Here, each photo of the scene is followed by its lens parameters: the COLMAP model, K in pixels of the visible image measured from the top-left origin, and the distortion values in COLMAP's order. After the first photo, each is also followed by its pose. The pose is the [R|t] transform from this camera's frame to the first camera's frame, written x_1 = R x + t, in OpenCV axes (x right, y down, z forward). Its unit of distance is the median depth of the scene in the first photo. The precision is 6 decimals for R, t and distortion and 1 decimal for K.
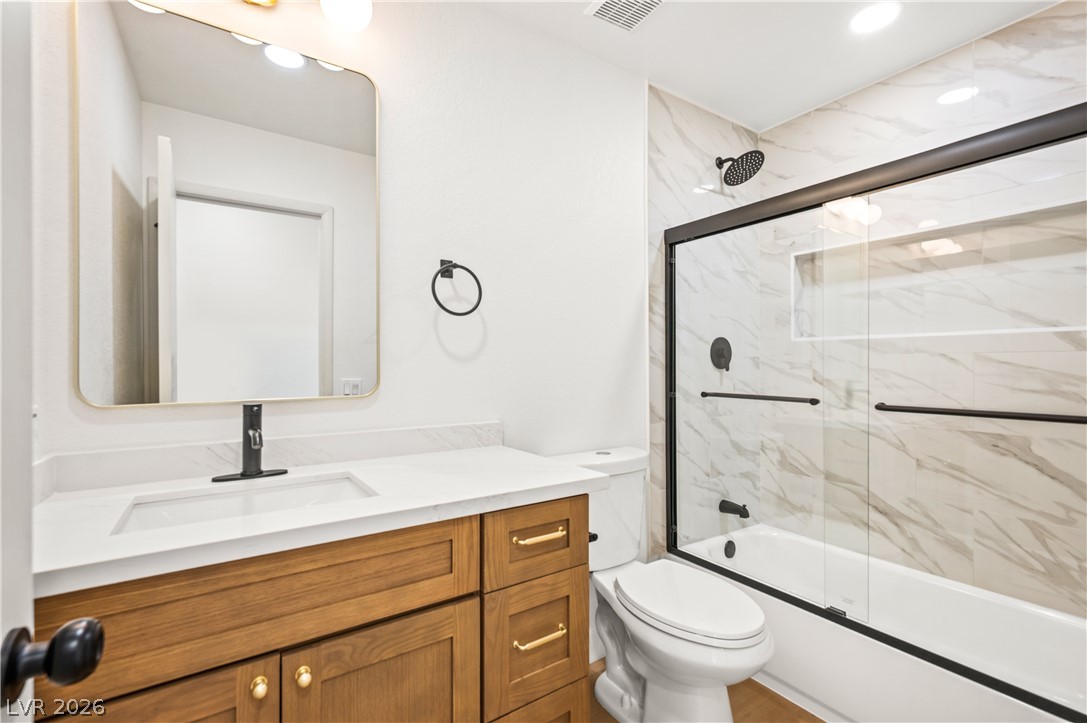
lens RADIAL K [[480.4, 0, 548.3], [0, 480.4, 361.2], [0, 0, 1]] dist [0.001142, 0.000359]
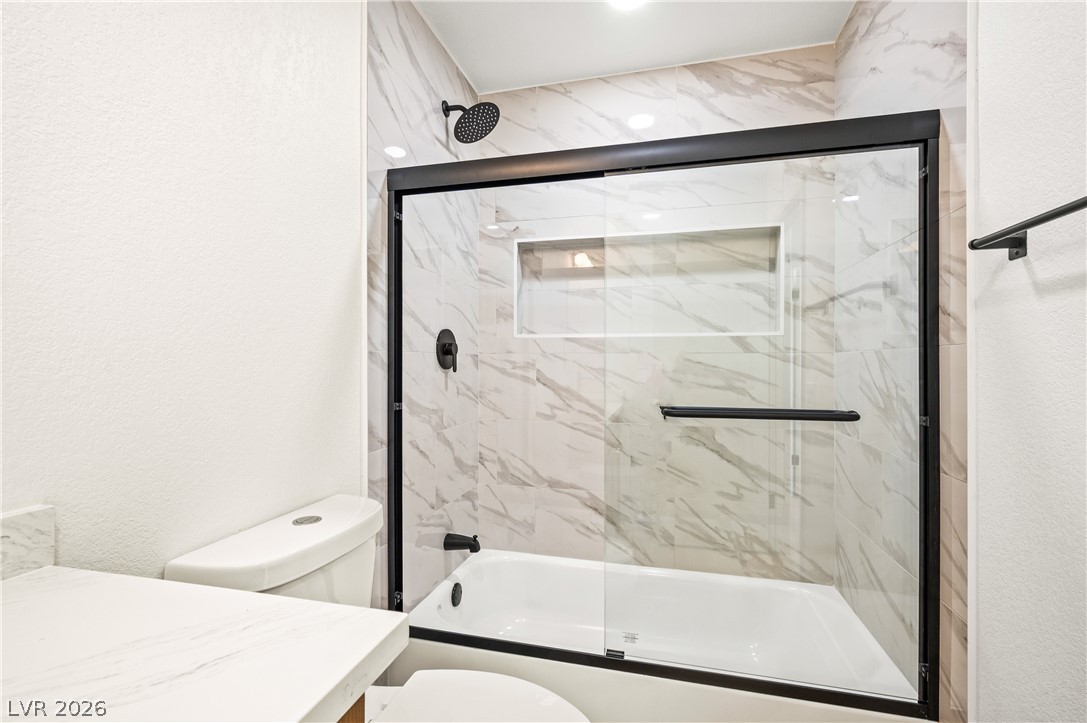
lens RADIAL K [[469.0, 0, 536.4], [0, 469.0, 359.7], [0, 0, 1]] dist [0.004036, -0.000613]
pose [[0.752909, 0.006559, 0.658092, -0.041075], [-0.007787, 0.999969, -0.001057, 0.000293], [-0.658078, -0.004329, 0.752937, 0.348598]]
